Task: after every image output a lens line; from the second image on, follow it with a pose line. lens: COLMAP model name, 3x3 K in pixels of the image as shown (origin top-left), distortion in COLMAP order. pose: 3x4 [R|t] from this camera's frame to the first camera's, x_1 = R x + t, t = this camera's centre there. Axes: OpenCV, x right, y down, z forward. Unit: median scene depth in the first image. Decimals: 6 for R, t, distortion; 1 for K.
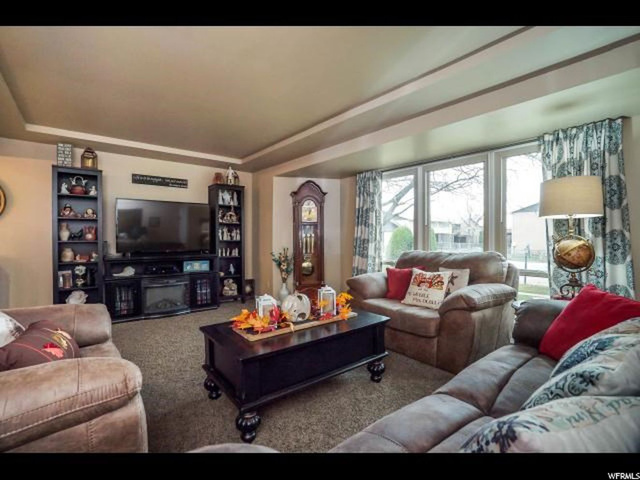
lens RADIAL K [[305.4, 0, 317.8], [0, 305.4, 240.9], [0, 0, 1]] dist [-0.050348, 0.019284]
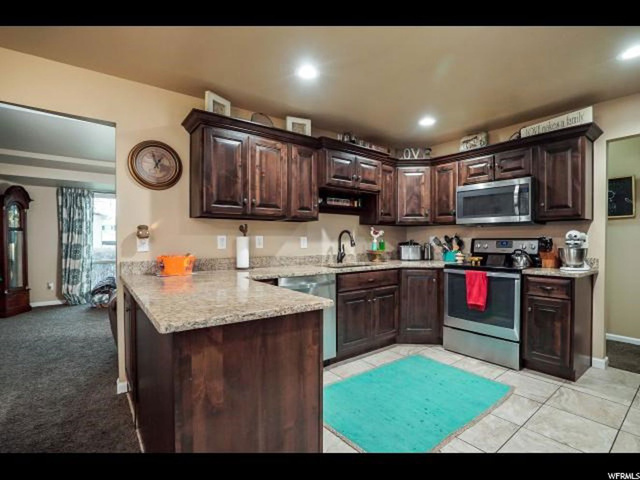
lens RADIAL K [[311.6, 0, 329.9], [0, 311.6, 243.6], [0, 0, 1]] dist [-0.051129, 0.020397]
pose [[0.012793, -0.010228, 0.999866, -1.050313], [0.009332, 0.999905, 0.010109, -0.010357], [-0.999875, 0.009201, 0.012888, -0.022589]]
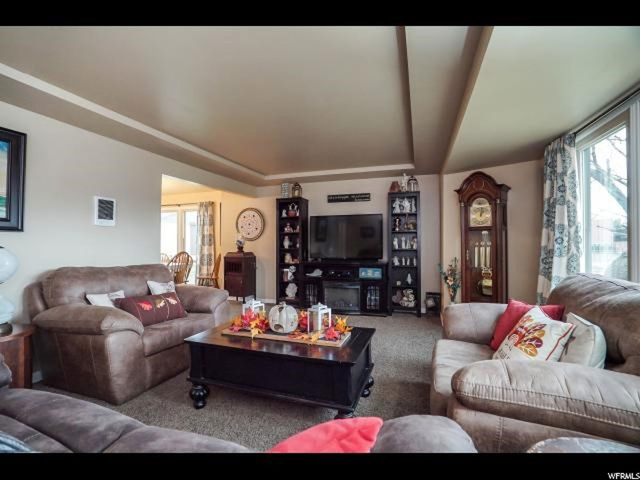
lens RADIAL K [[305.4, 0, 317.8], [0, 305.4, 240.9], [0, 0, 1]] dist [-0.050348, 0.019284]
pose [[0.520148, -0.010170, -0.854016, 0.429508], [-0.006342, 0.999856, -0.015769, -0.011830], [0.854053, 0.013618, 0.520008, 0.285185]]
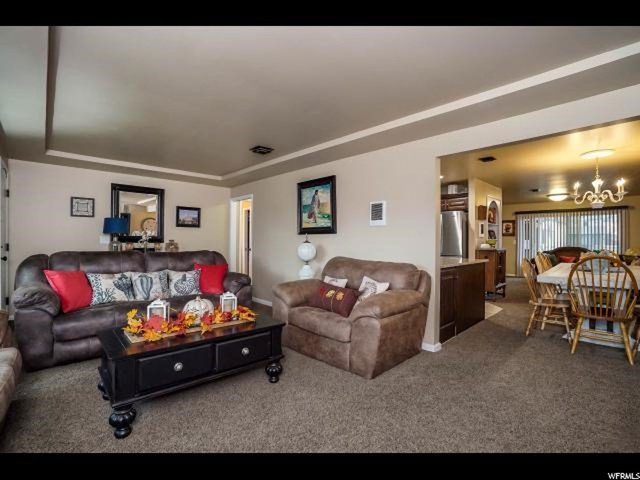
lens RADIAL K [[297.5, 0, 316.8], [0, 297.5, 237.7], [0, 0, 1]] dist [-0.025984, 0.000676]
pose [[-0.997401, -0.004270, -0.071928, -0.199402], [-0.004324, 0.999990, 0.000592, -0.021512], [0.071925, 0.000901, -0.997410, 1.021938]]
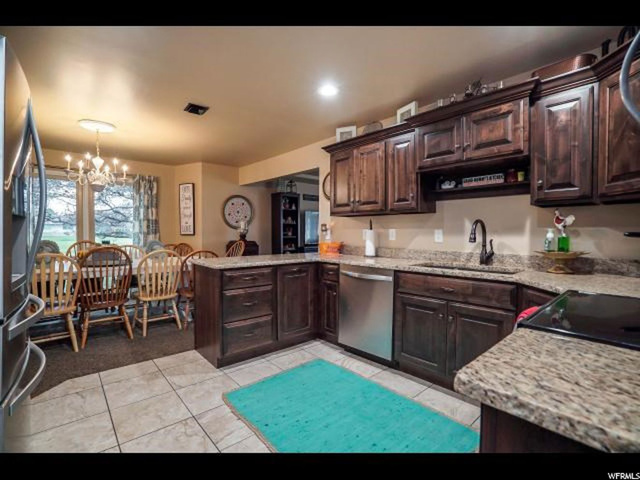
lens RADIAL K [[305.4, 0, 317.8], [0, 305.4, 240.9], [0, 0, 1]] dist [-0.050348, 0.019284]
pose [[0.999458, 0.003842, 0.032686, -0.577894], [-0.004402, 0.999845, 0.017073, -0.005247], [-0.032615, -0.017208, 0.999320, -0.576219]]
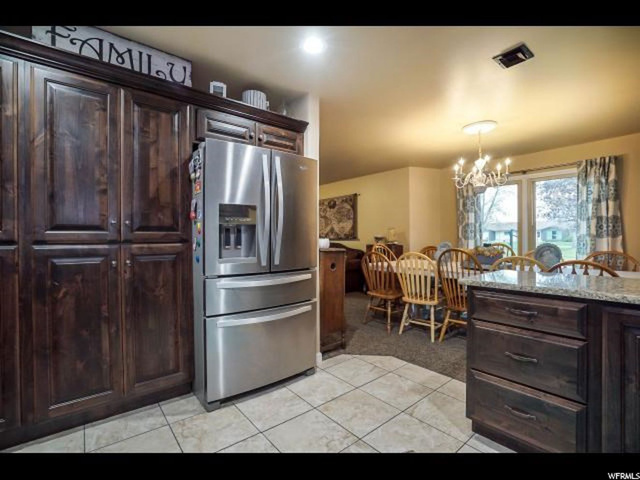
lens RADIAL K [[297.5, 0, 316.8], [0, 297.5, 237.7], [0, 0, 1]] dist [-0.025984, 0.000676]
pose [[-0.001393, 0.001544, -0.999998, -0.369820], [-0.007480, 0.999971, 0.001554, -0.001346], [0.999971, 0.007482, -0.001381, -0.202178]]
